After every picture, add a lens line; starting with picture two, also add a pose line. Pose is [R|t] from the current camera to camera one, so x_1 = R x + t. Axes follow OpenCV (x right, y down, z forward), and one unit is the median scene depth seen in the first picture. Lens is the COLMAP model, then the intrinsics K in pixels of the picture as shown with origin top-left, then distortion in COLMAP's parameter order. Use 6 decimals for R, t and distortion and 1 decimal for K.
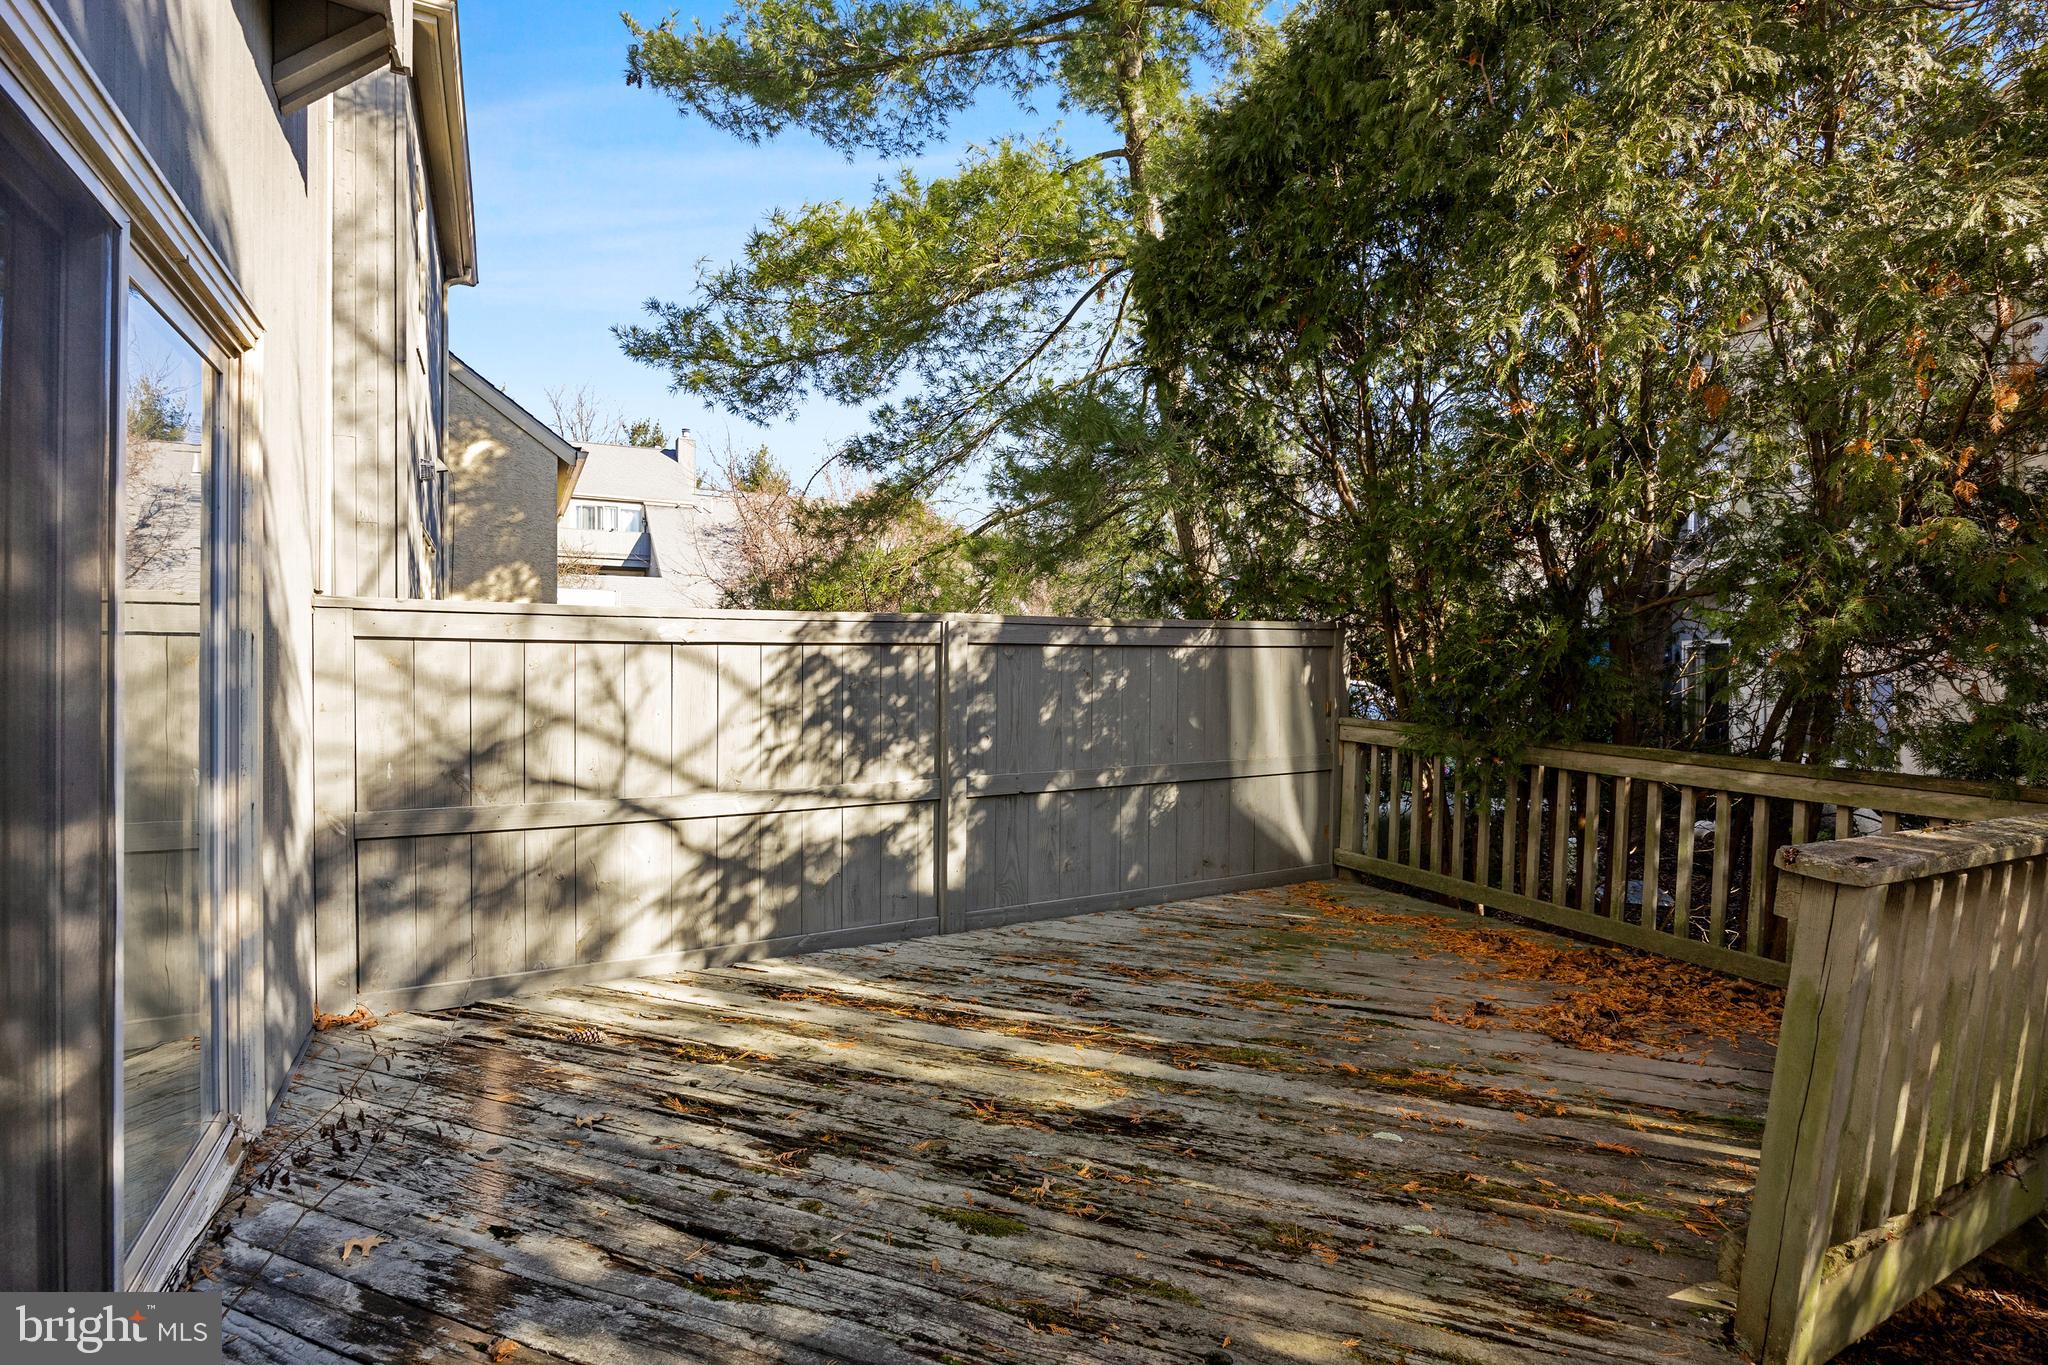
lens RADIAL K [[971.5, 0, 1017.9], [0, 971.5, 667.3], [0, 0, 1]] dist [-0.004736, -0.000401]
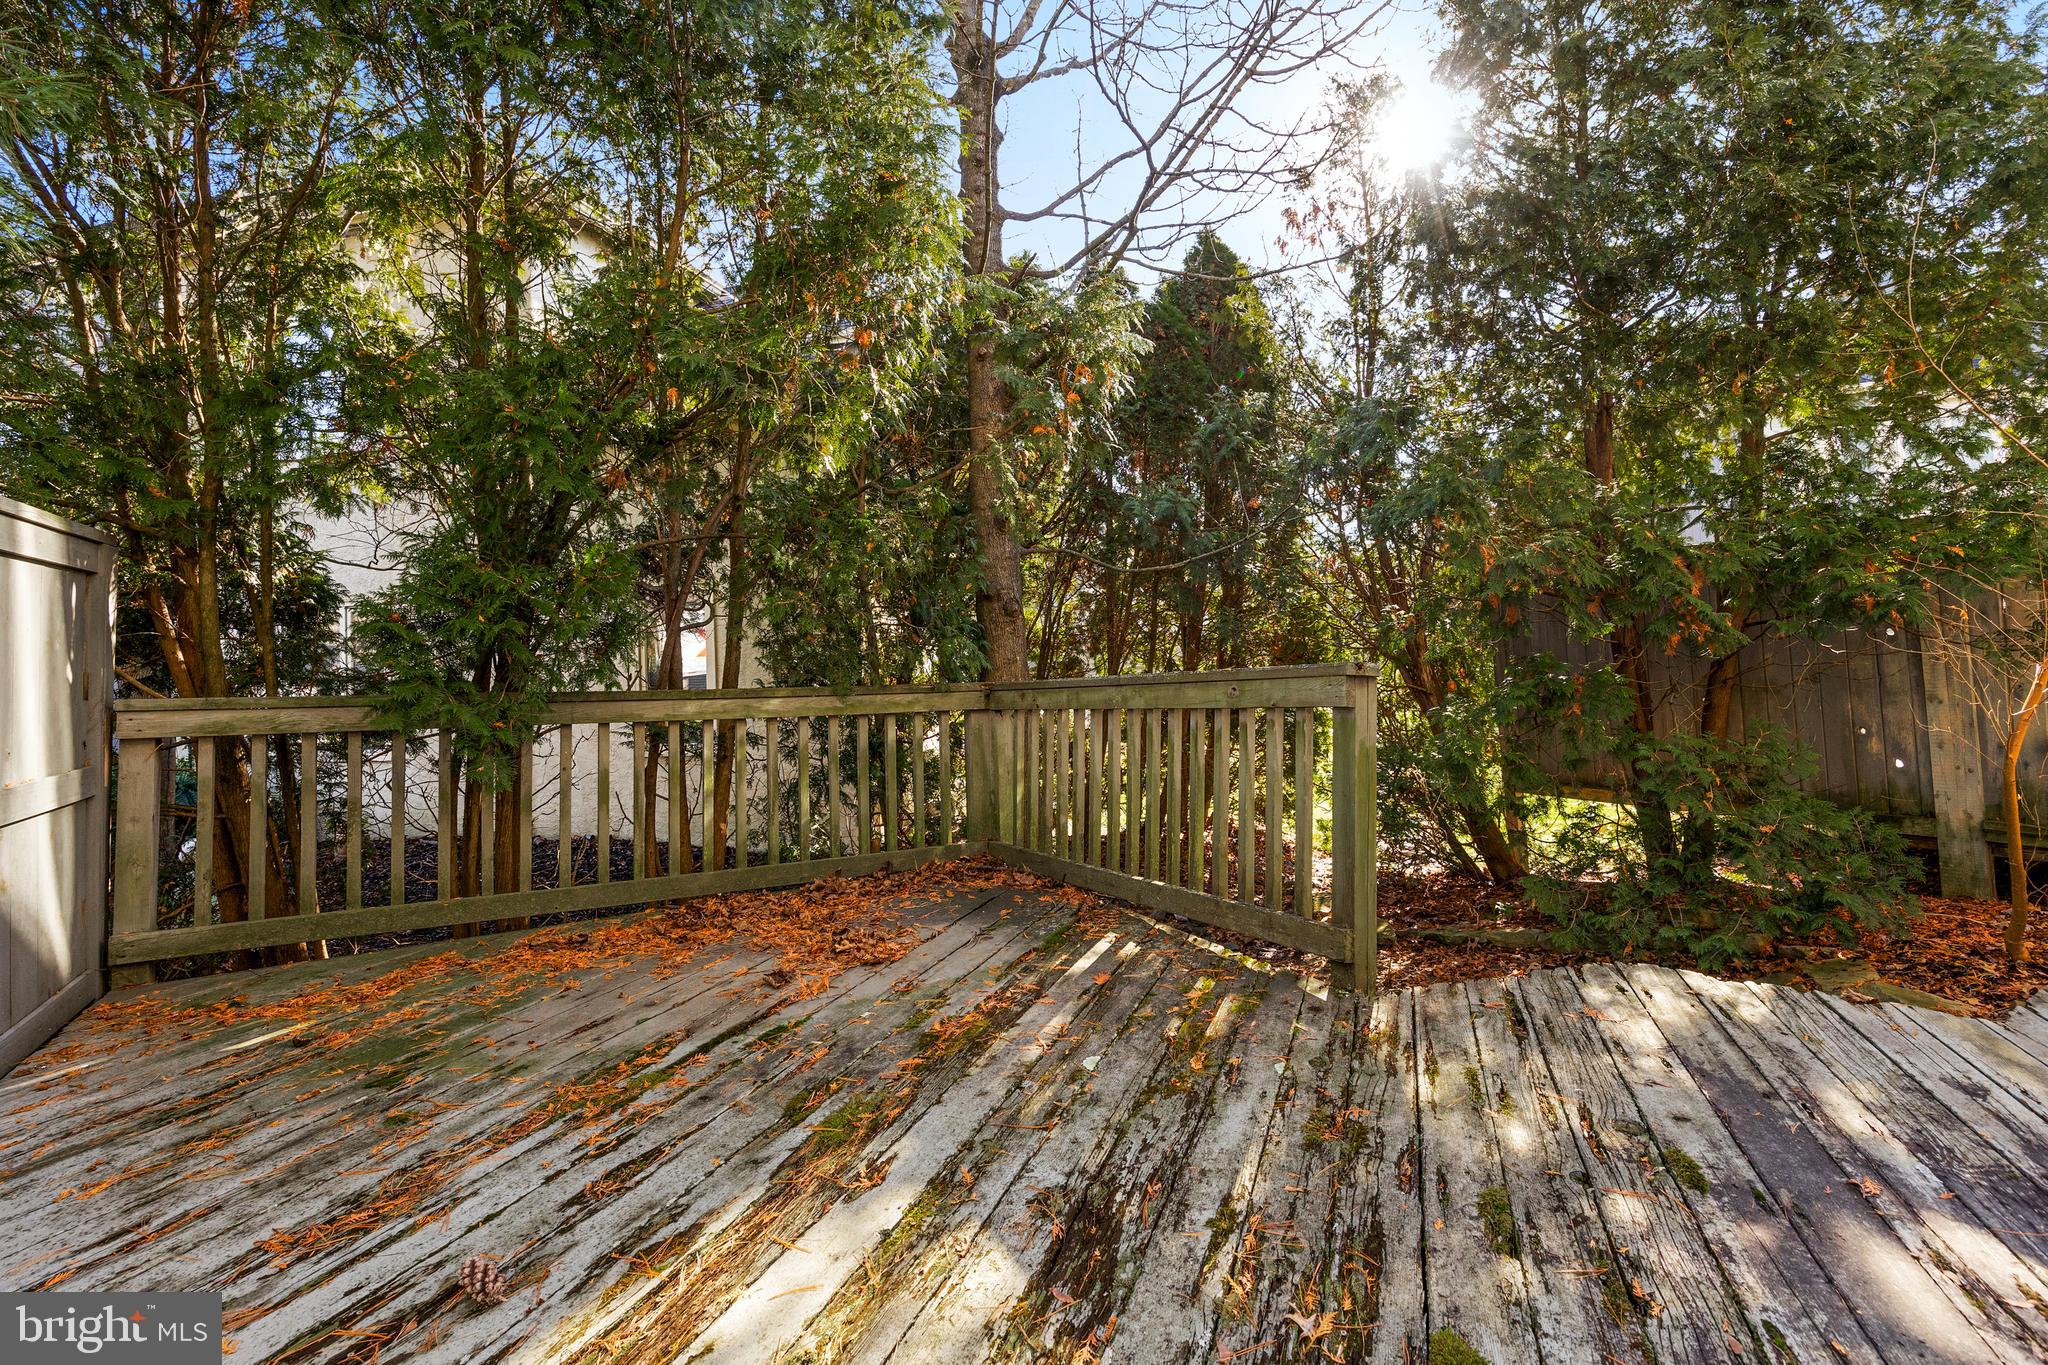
lens RADIAL K [[975.0, 0, 1024.0], [0, 975.0, 682.5], [0, 0, 1]] dist [-0.013682, 0.000154]
pose [[-0.049965, -0.018153, 0.998586, -0.383179], [0.035030, 0.999188, 0.019917, 0.082318], [-0.998136, 0.035976, -0.049289, 0.816910]]
